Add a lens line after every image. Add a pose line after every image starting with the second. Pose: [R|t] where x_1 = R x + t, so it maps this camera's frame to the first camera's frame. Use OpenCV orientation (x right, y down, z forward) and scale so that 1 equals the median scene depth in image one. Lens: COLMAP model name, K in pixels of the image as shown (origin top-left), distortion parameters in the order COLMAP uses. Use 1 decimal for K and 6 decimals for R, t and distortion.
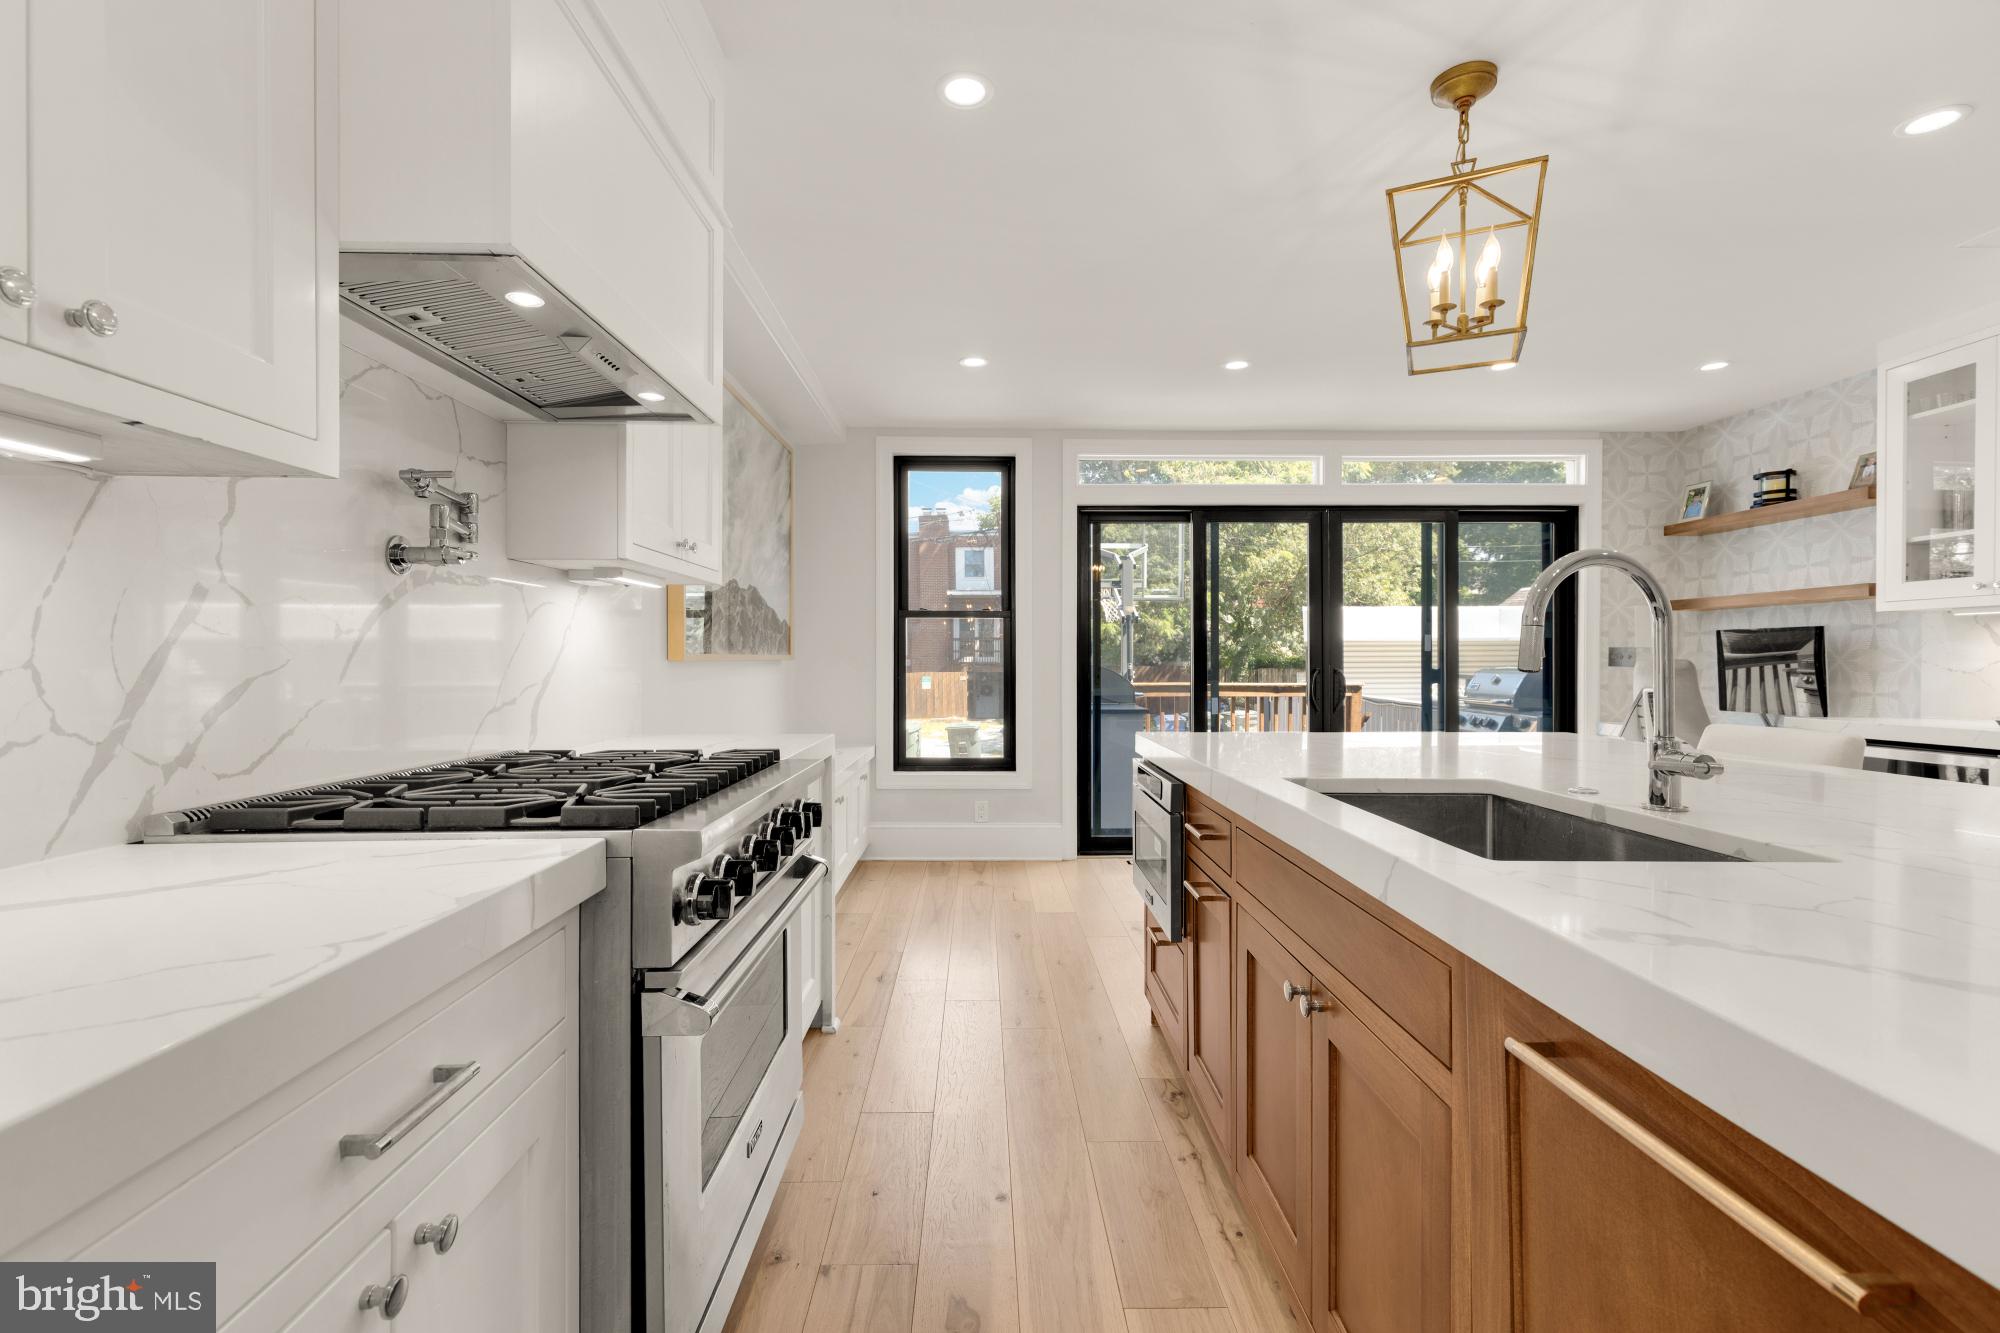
lens RADIAL K [[903.9, 0, 995.8], [0, 903.9, 662.9], [0, 0, 1]] dist [0.008597, -0.000894]
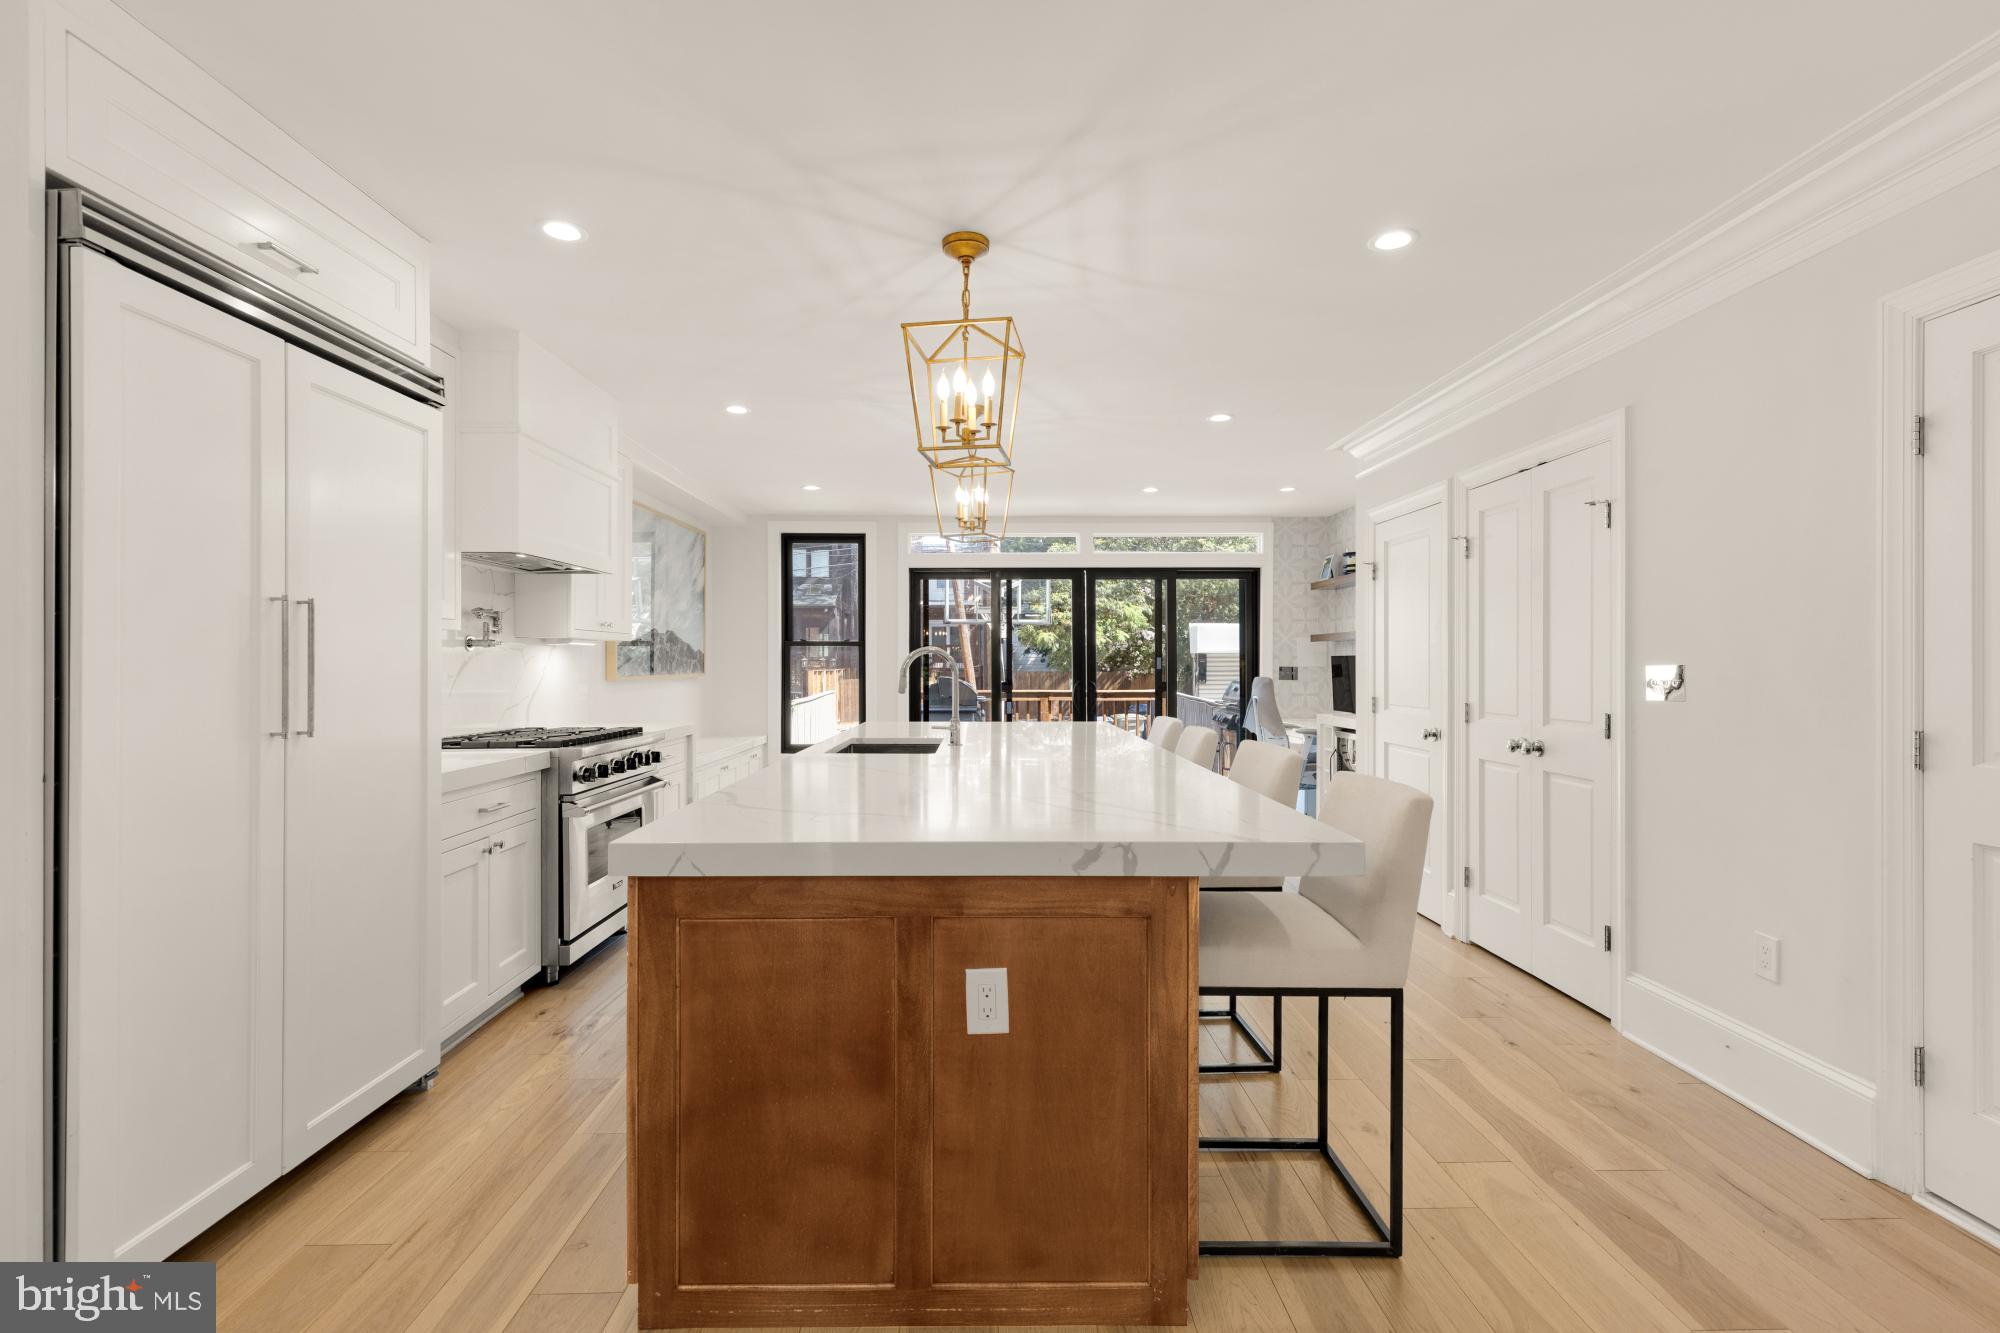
lens RADIAL K [[896.6, 0, 994.6], [0, 896.6, 664.3], [0, 0, 1]] dist [0.007270, -0.002792]
pose [[0.999996, -0.000355, 0.002699, 0.259834], [0.000361, 0.999997, -0.002239, -0.020992], [-0.002698, 0.002240, 0.999994, -0.496929]]
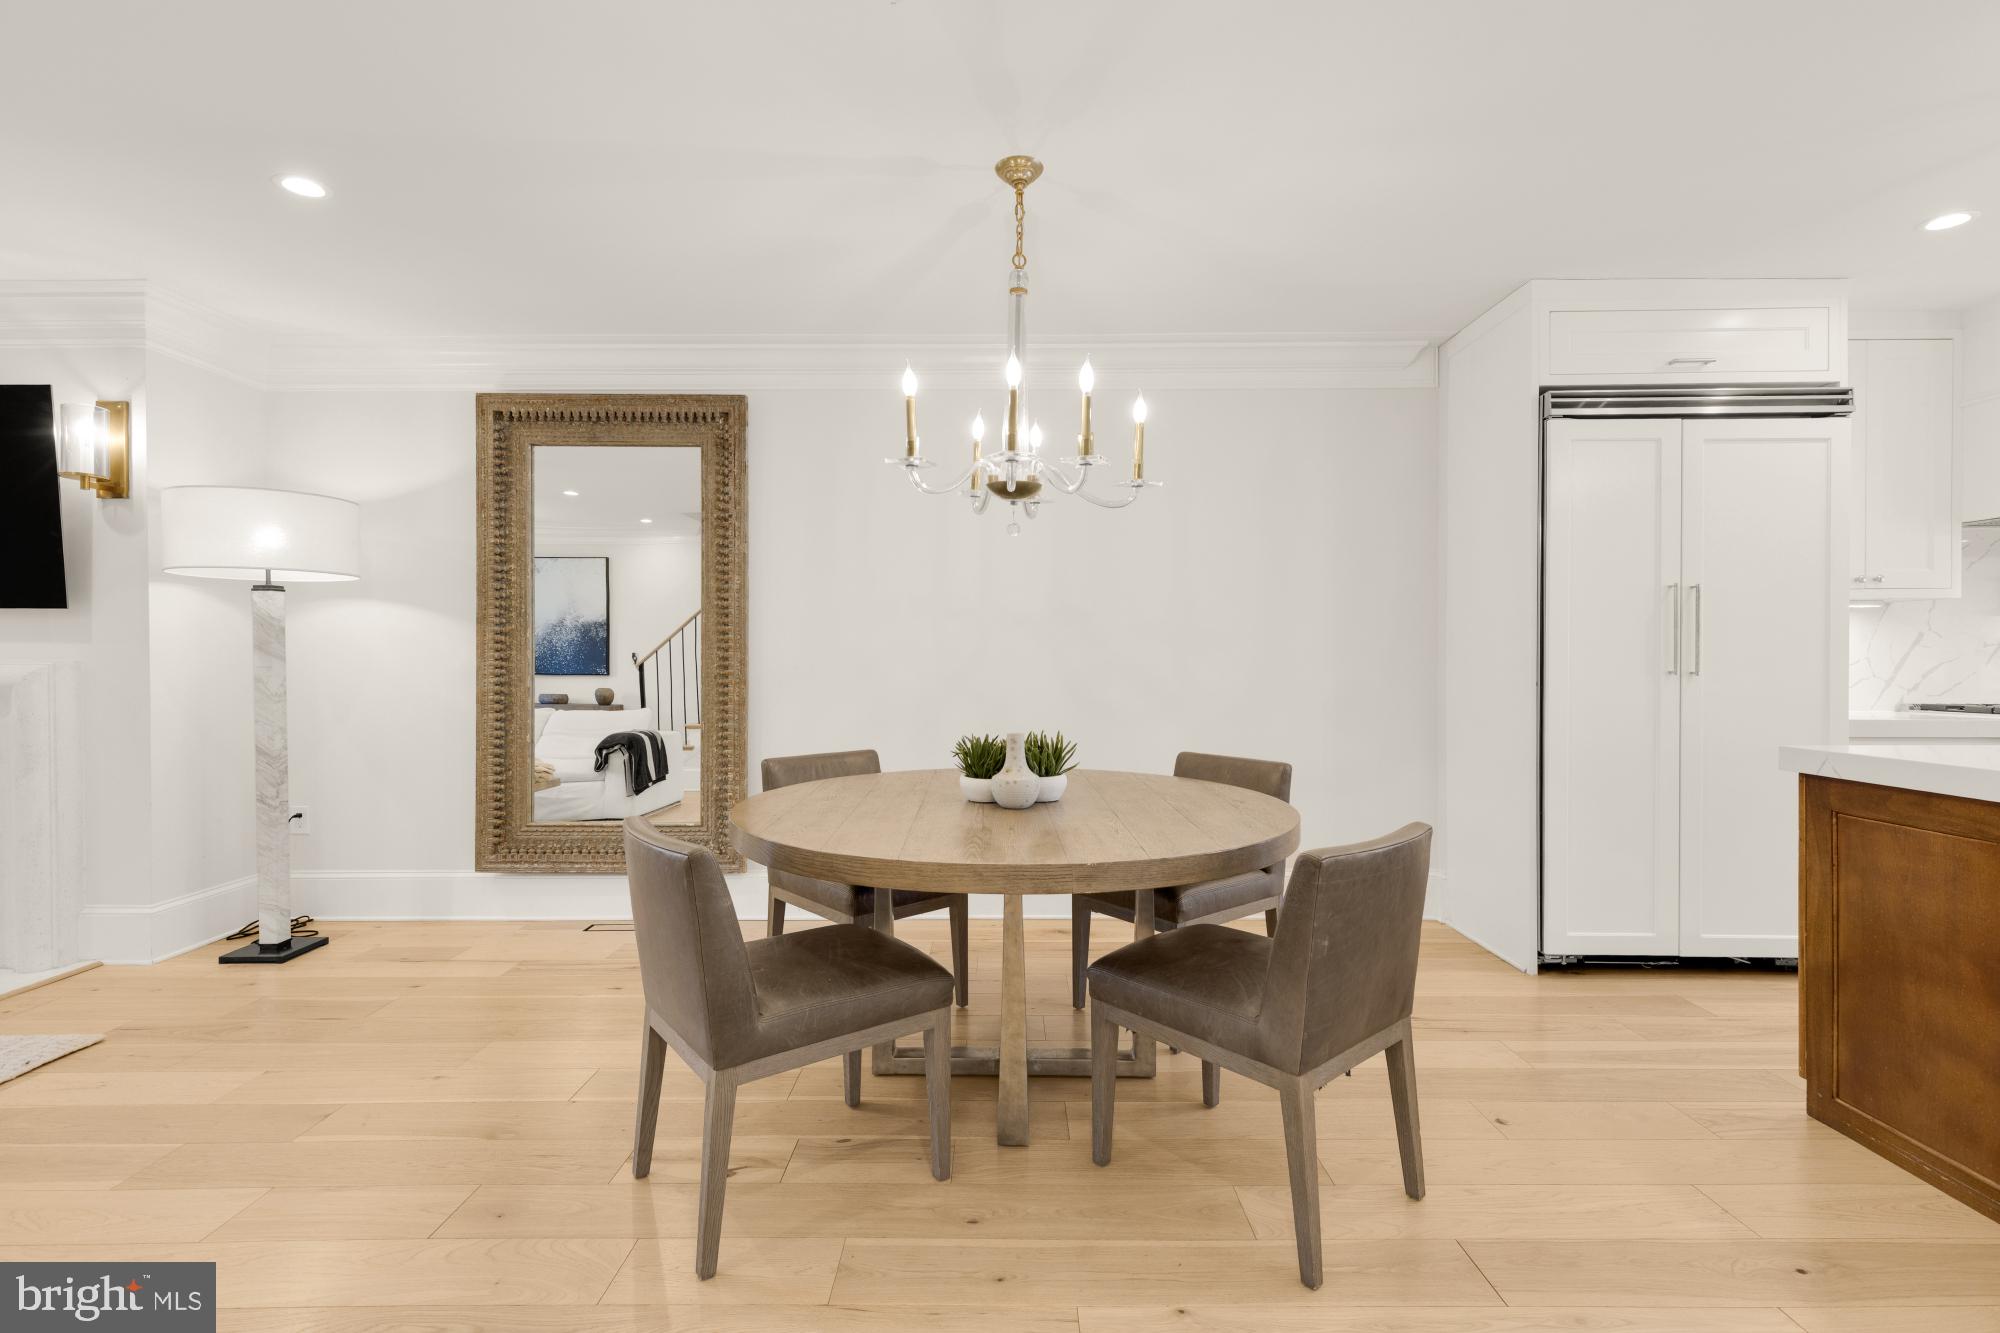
lens RADIAL K [[916.3, 0, 996.9], [0, 916.3, 662.5], [0, 0, 1]] dist [0.003937, -0.000167]
pose [[-0.023862, 0.004854, -0.999703, 0.630142], [-0.002152, 0.999986, 0.004907, 0.002342], [0.999713, 0.002268, -0.023851, -0.558977]]
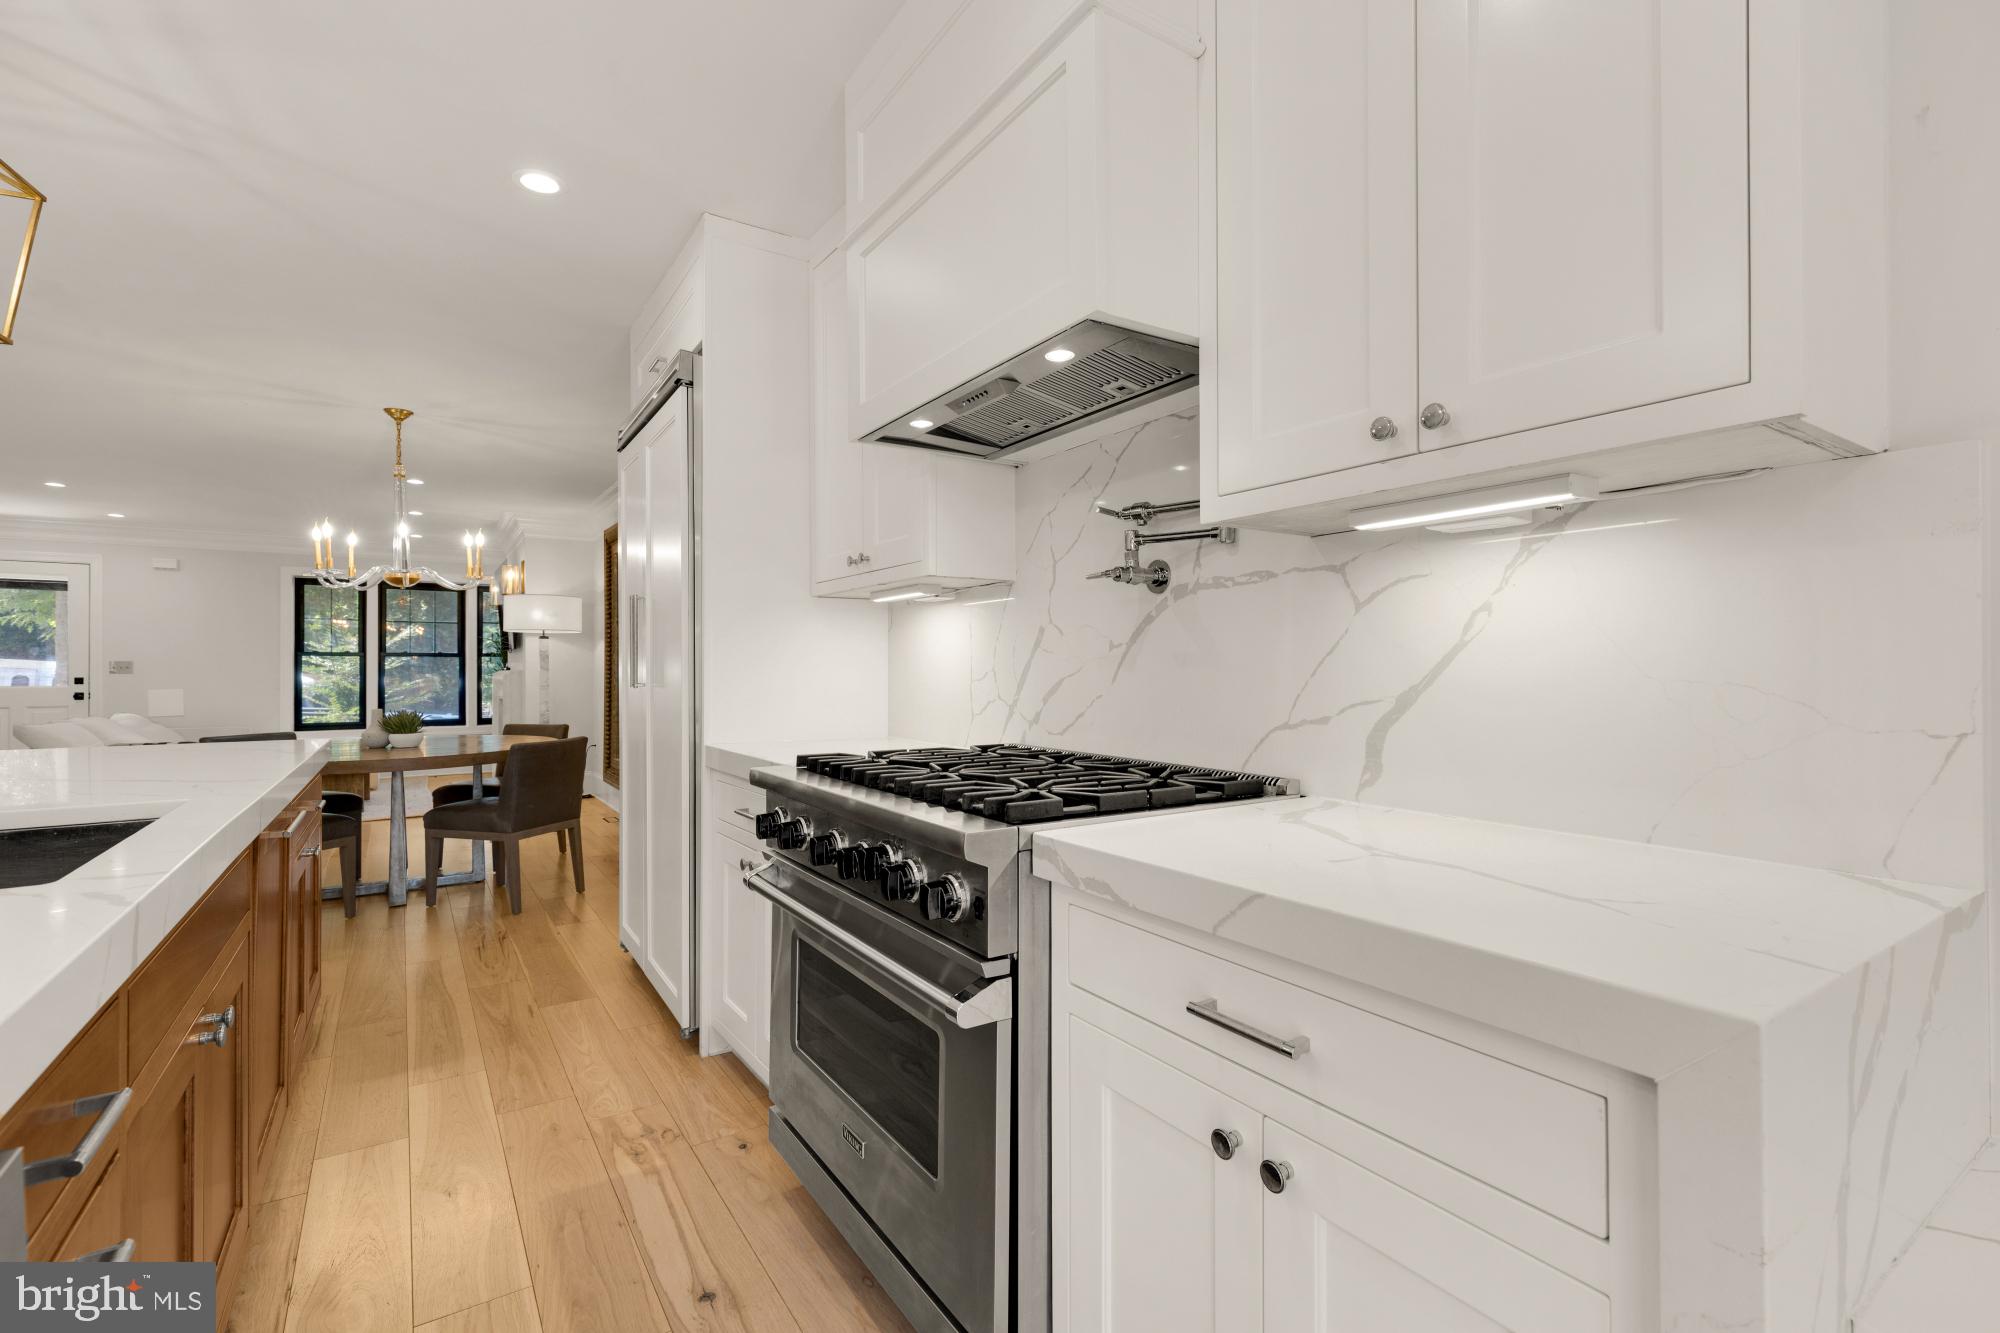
lens RADIAL K [[896.6, 0, 994.6], [0, 896.6, 664.3], [0, 0, 1]] dist [0.007270, -0.002792]
pose [[-0.842212, -0.001300, -0.539144, 0.050284], [-0.000174, 0.999998, -0.002140, -0.001435], [0.539146, -0.001709, -0.842211, 0.680319]]
